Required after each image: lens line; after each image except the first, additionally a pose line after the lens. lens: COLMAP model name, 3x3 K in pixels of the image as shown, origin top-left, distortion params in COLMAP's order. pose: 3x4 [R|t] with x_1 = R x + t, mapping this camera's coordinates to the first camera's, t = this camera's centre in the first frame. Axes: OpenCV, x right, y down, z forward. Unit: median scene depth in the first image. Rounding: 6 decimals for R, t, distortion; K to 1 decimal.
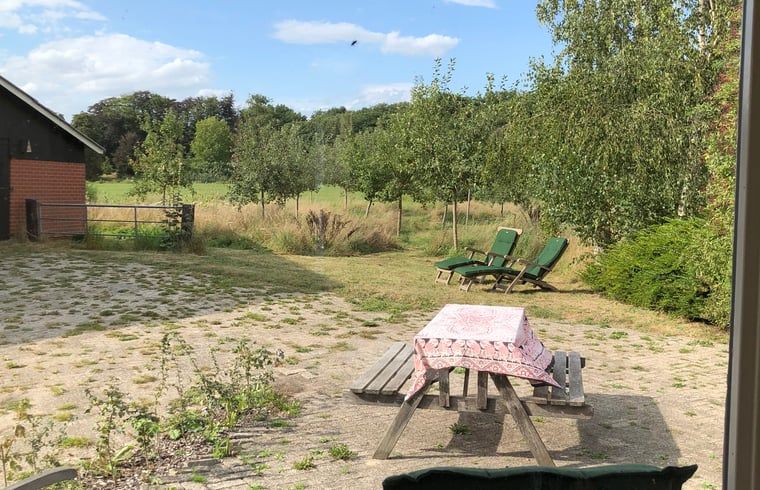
lens RADIAL K [[657.1, 0, 380.0], [0, 657.1, 245.0], [0, 0, 1]] dist [-0.005877, 0.000447]
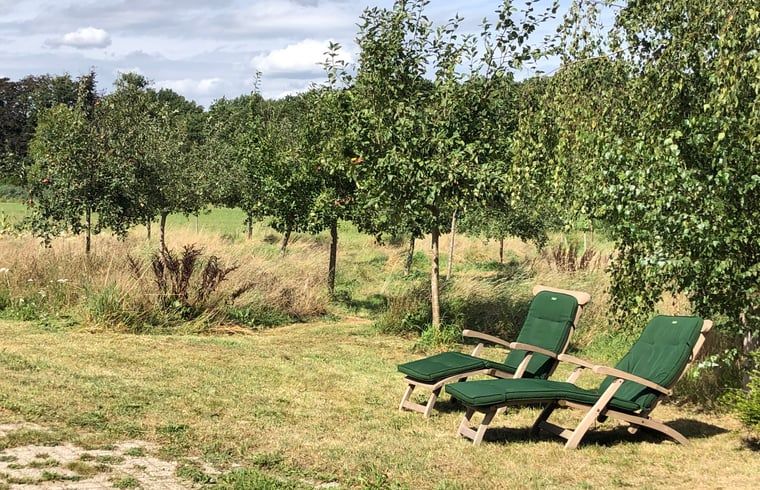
lens RADIAL K [[657.1, 0, 380.0], [0, 657.1, 245.0], [0, 0, 1]] dist [-0.005877, 0.000447]
pose [[0.997094, 0.010795, 0.075407, 0.025048], [-0.006912, 0.998646, -0.051562, -0.023568], [-0.075861, 0.050891, 0.995819, 0.390273]]
